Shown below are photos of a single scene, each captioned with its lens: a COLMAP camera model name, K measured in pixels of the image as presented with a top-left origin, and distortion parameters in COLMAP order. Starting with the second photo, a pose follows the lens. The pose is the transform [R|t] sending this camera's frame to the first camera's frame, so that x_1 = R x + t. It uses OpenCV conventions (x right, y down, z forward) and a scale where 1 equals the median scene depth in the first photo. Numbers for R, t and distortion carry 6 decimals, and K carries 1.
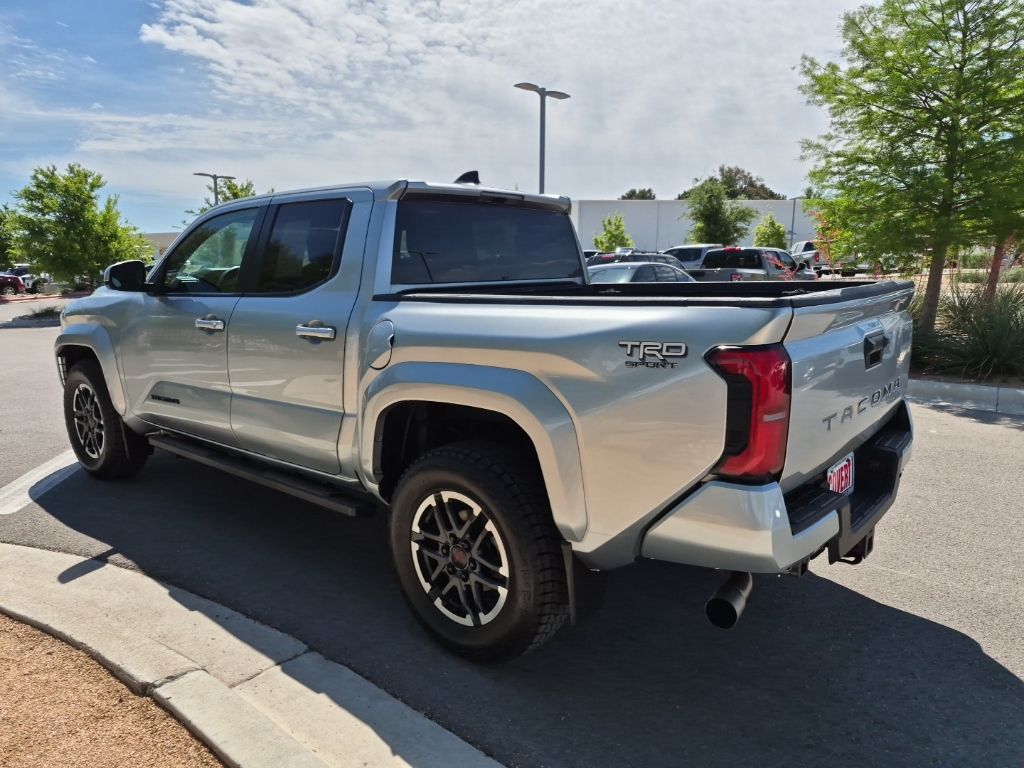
lens RADIAL K [[708.8, 0, 508.6], [0, 708.8, 385.6], [0, 0, 1]] dist [0.051680, -0.042543]
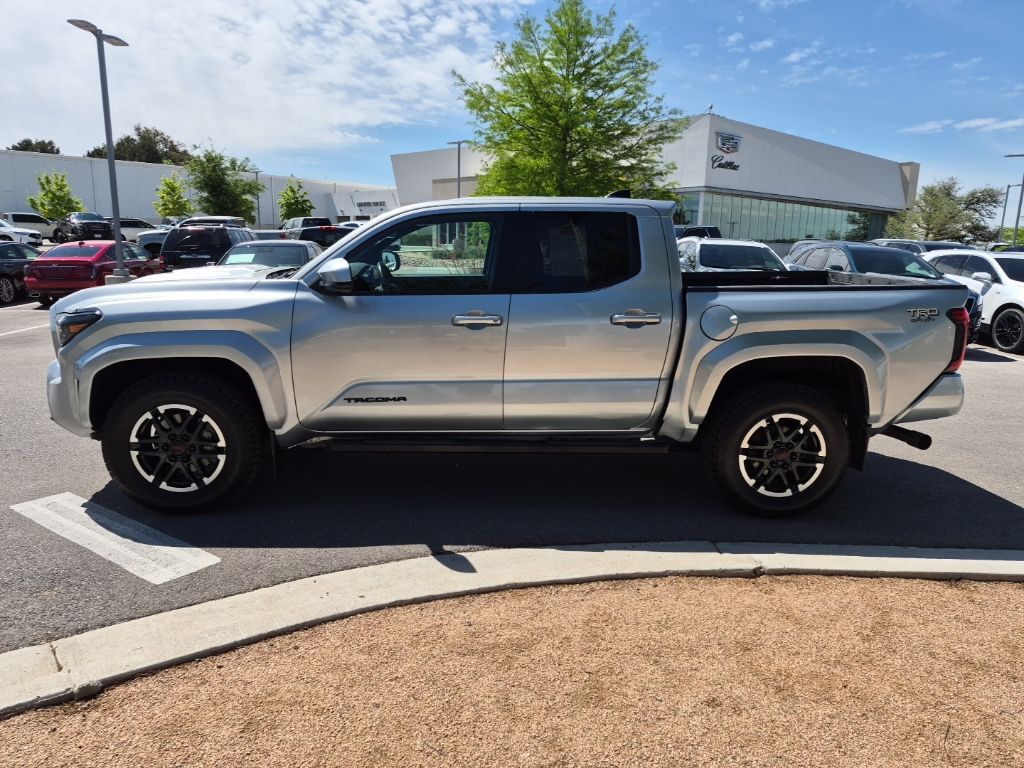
lens RADIAL K [[708.8, 0, 505.3], [0, 708.8, 393.3], [0, 0, 1]] dist [0.051680, -0.042543]
pose [[0.730323, -0.129768, 0.670663, -1.190645], [0.095934, 0.991544, 0.087388, -0.069353], [-0.676332, 0.000518, 0.736597, 0.191218]]
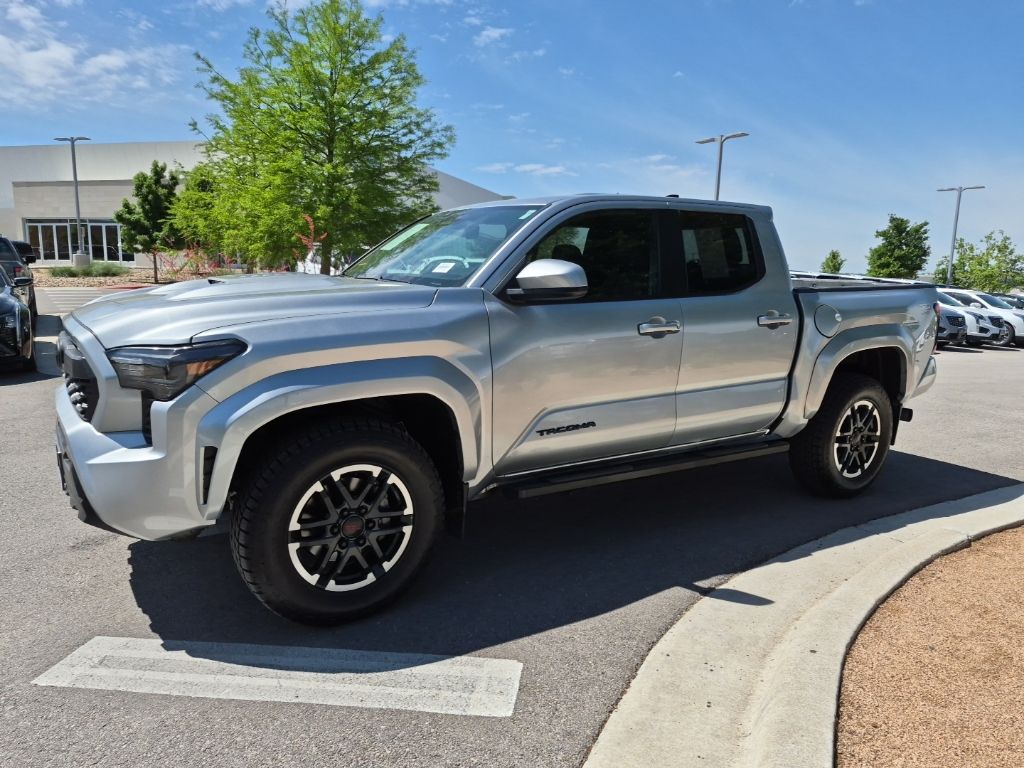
lens RADIAL K [[708.8, 0, 503.6], [0, 708.8, 390.9], [0, 0, 1]] dist [0.051680, -0.042543]
pose [[0.289708, -0.154742, 0.944523, -1.500337], [0.138414, 0.983244, 0.118631, -0.155030], [-0.947054, 0.096367, 0.306272, 0.970287]]
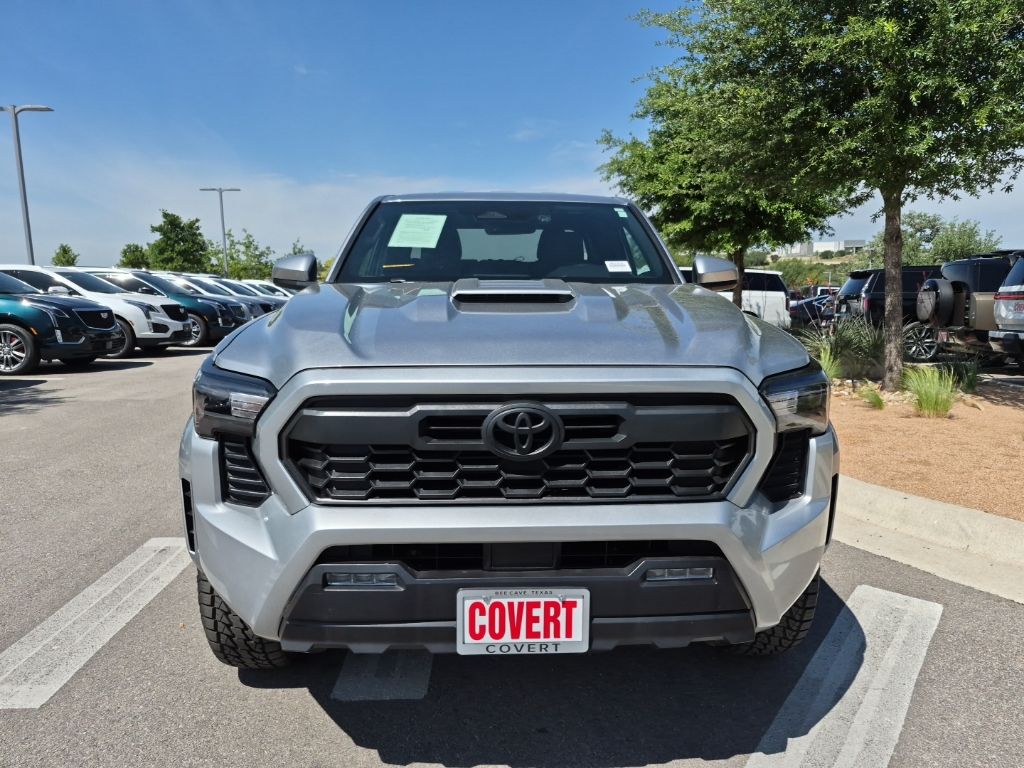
lens RADIAL K [[708.8, 0, 512.8], [0, 708.8, 392.6], [0, 0, 1]] dist [0.051680, -0.042543]
pose [[-0.673666, -0.120667, 0.729119, -1.180195], [0.131988, 0.951074, 0.279350, -0.343898], [-0.727155, 0.284424, -0.624779, 2.051158]]
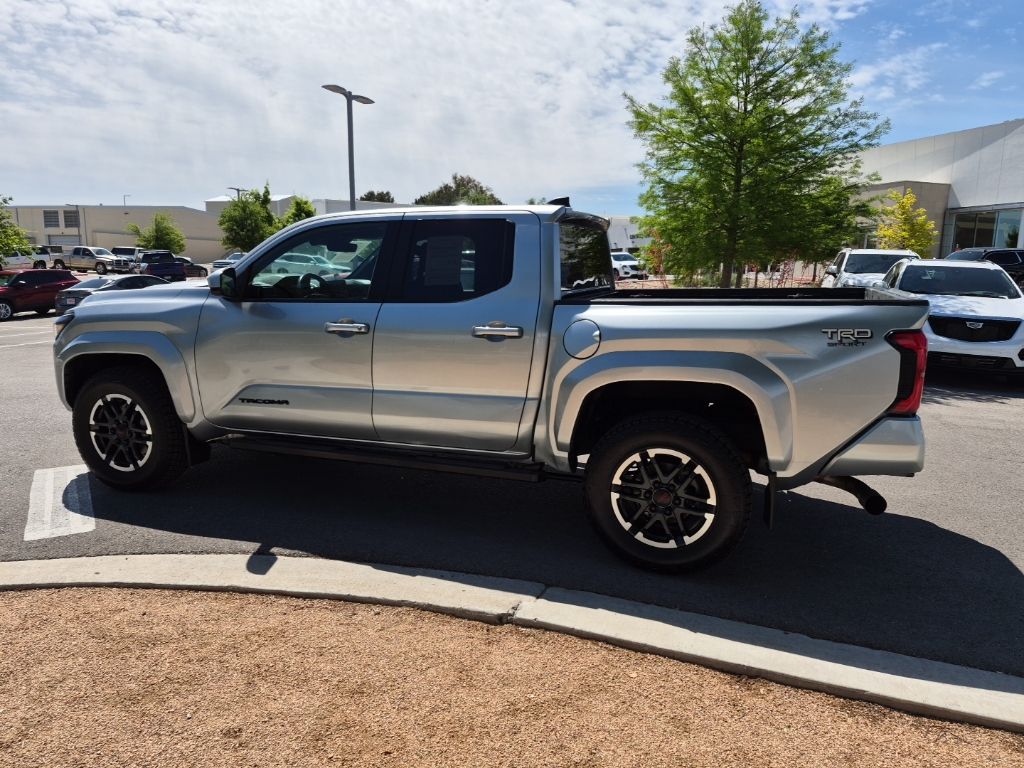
lens RADIAL K [[708.8, 0, 509.8], [0, 708.8, 397.3], [0, 0, 1]] dist [0.051680, -0.042543]
pose [[0.934450, -0.052743, 0.352167, -0.605286], [0.048305, 0.998604, 0.021386, 0.009370], [-0.352803, -0.002973, 0.935693, -0.105147]]
